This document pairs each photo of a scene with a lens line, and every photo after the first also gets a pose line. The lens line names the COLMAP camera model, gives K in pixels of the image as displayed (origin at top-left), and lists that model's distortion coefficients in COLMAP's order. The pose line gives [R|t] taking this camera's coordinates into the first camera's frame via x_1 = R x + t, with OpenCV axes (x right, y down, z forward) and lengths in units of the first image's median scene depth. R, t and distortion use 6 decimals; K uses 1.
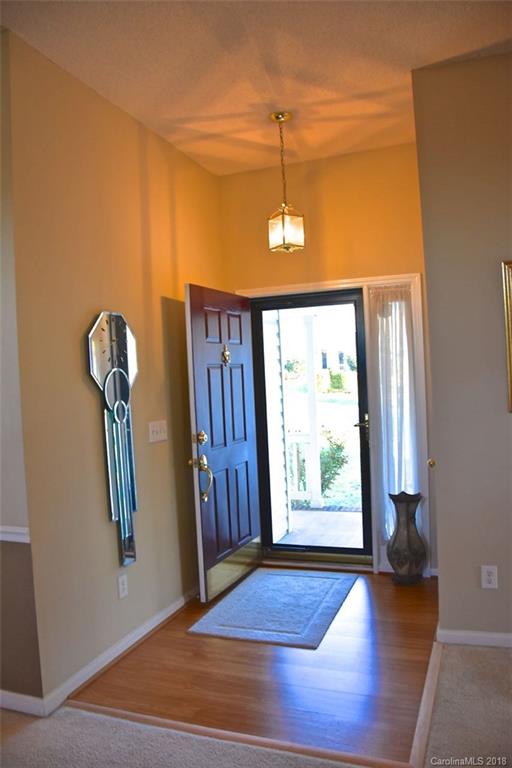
lens RADIAL K [[597.1, 0, 256.0], [0, 597.1, 384.0], [0, 0, 1]] dist [-0.166399, 0.121742]
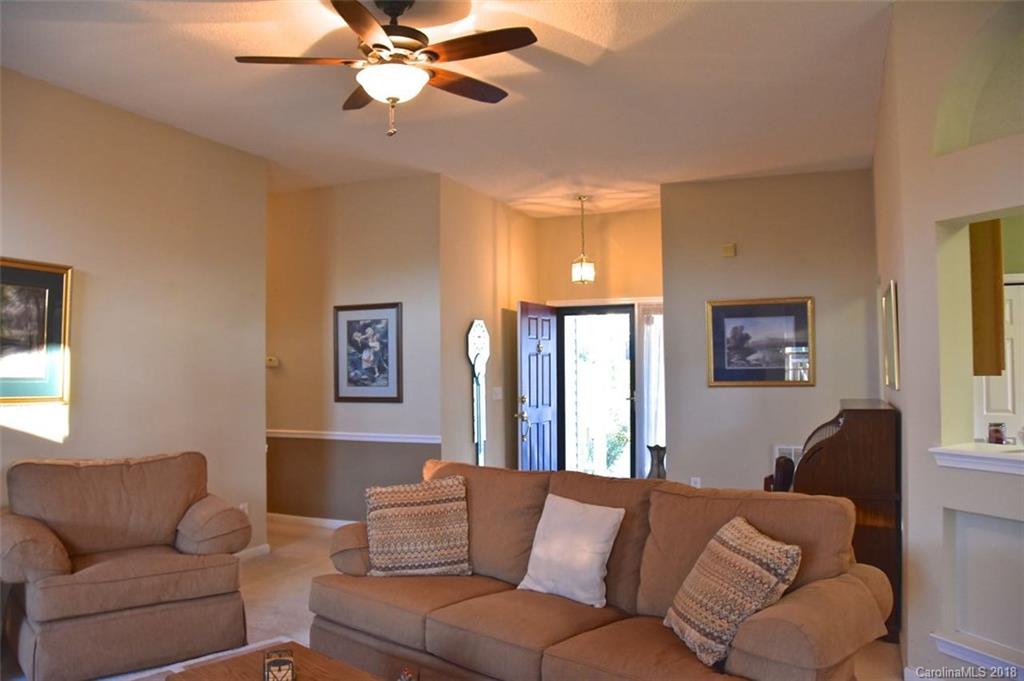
lens RADIAL K [[796.2, 0, 508.9], [0, 796.2, 341.6], [0, 0, 1]] dist [-0.166399, 0.121742]
pose [[0.998431, 0.038181, -0.040962, -0.047747], [-0.039941, 0.998275, -0.043038, 0.027484], [0.039248, 0.044607, 0.998233, -1.004802]]
